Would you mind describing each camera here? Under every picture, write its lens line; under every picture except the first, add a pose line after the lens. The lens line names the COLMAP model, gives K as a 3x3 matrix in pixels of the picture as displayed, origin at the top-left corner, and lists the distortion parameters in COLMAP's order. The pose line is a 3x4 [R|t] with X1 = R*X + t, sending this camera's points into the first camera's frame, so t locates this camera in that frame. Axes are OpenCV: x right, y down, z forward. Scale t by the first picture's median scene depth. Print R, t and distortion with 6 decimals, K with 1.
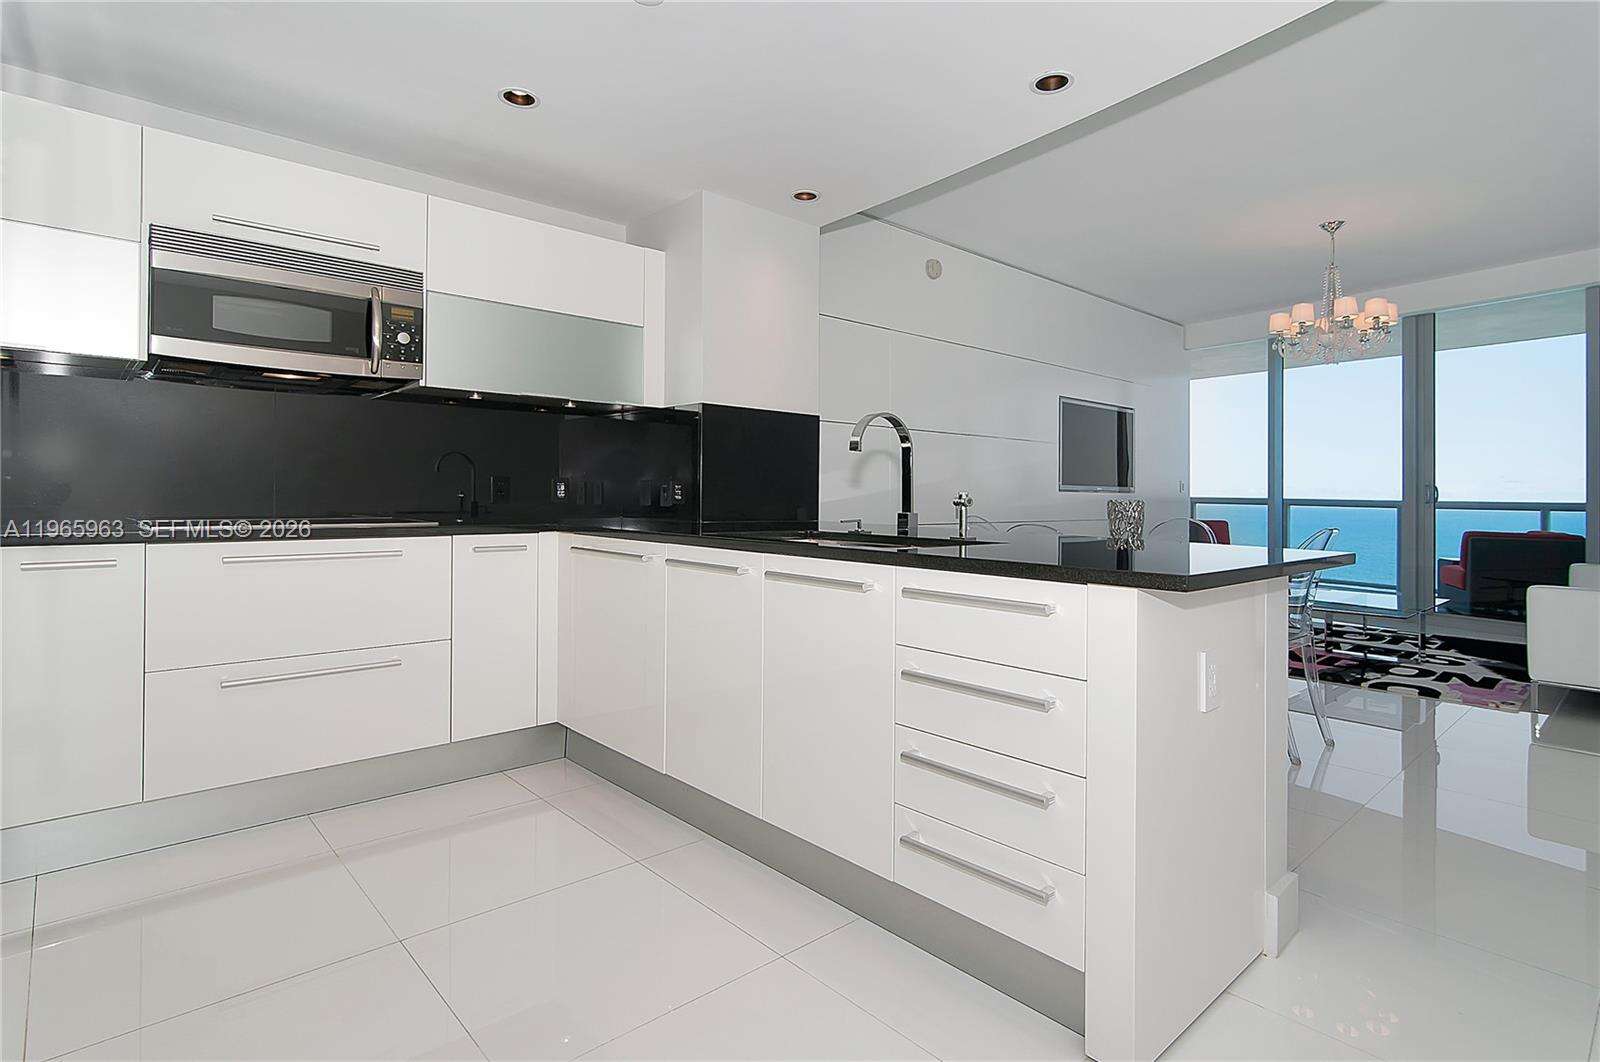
lens RADIAL K [[806.8, 0, 824.6], [0, 806.8, 474.6], [0, 0, 1]] dist [0.017943, 0.000412]
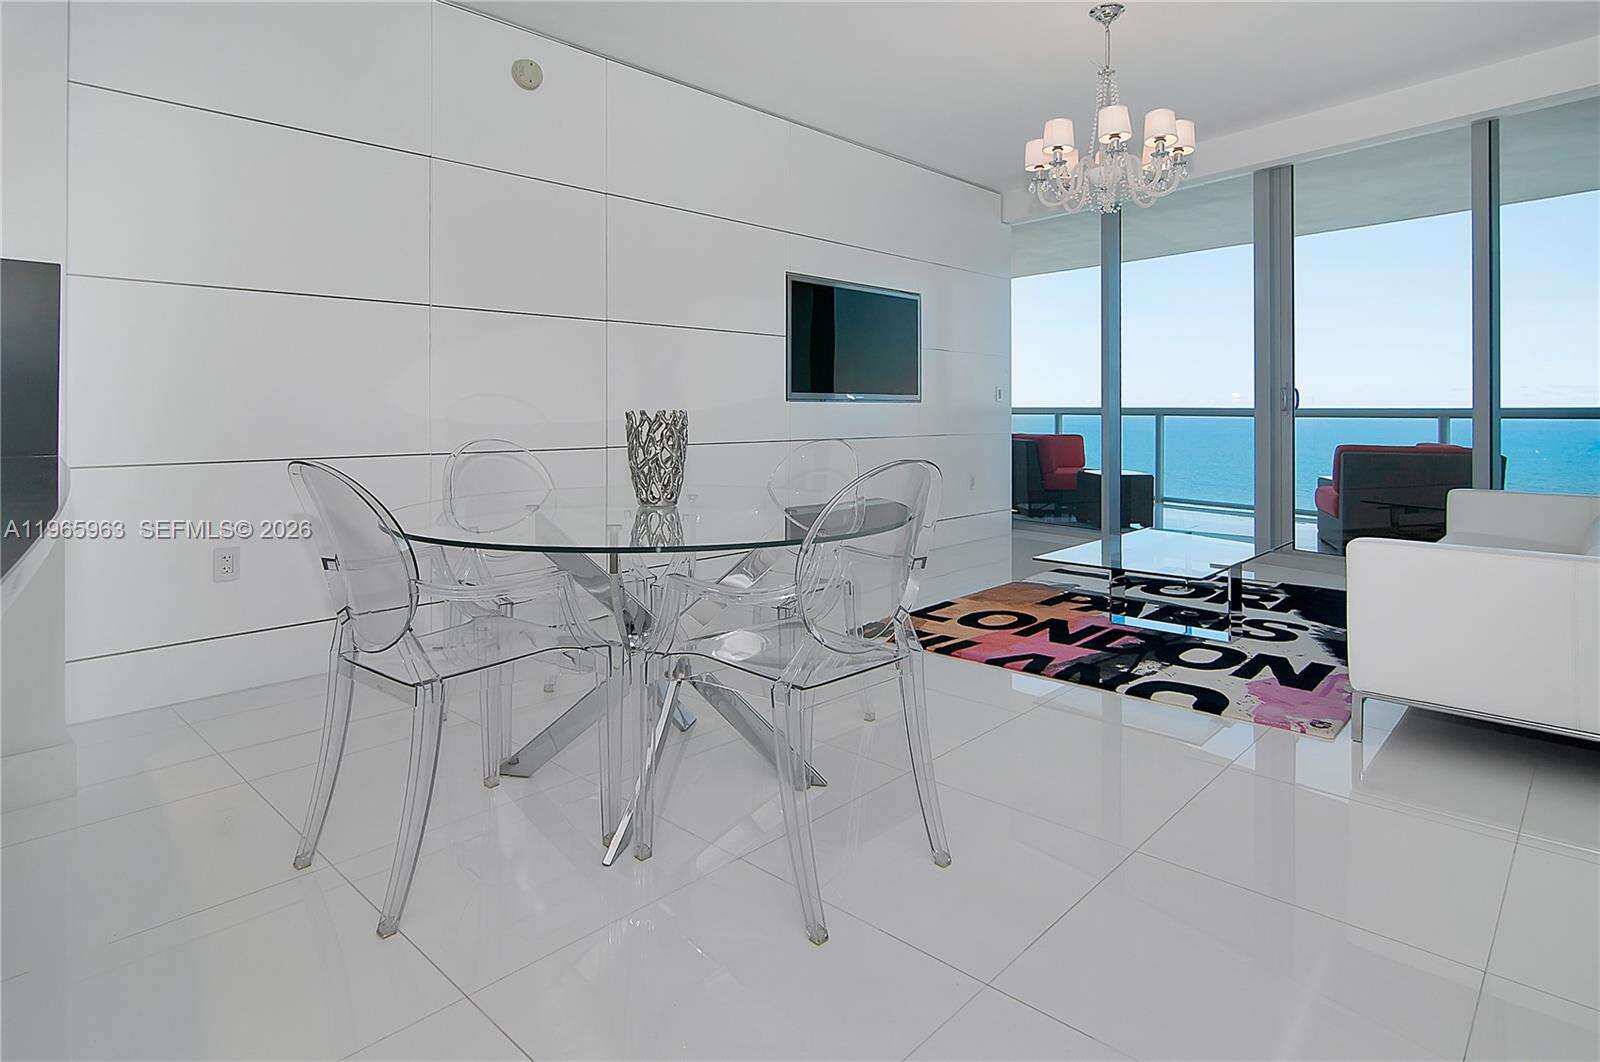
lens RADIAL K [[824.9, 0, 759.6], [0, 824.9, 401.0], [0, 0, 1]] dist [-0.002561, -0.000364]
pose [[0.999929, -0.010639, 0.005437, 0.234660], [0.010556, 0.999830, 0.015142, 0.008686], [-0.005598, -0.015083, 0.999871, 0.216513]]
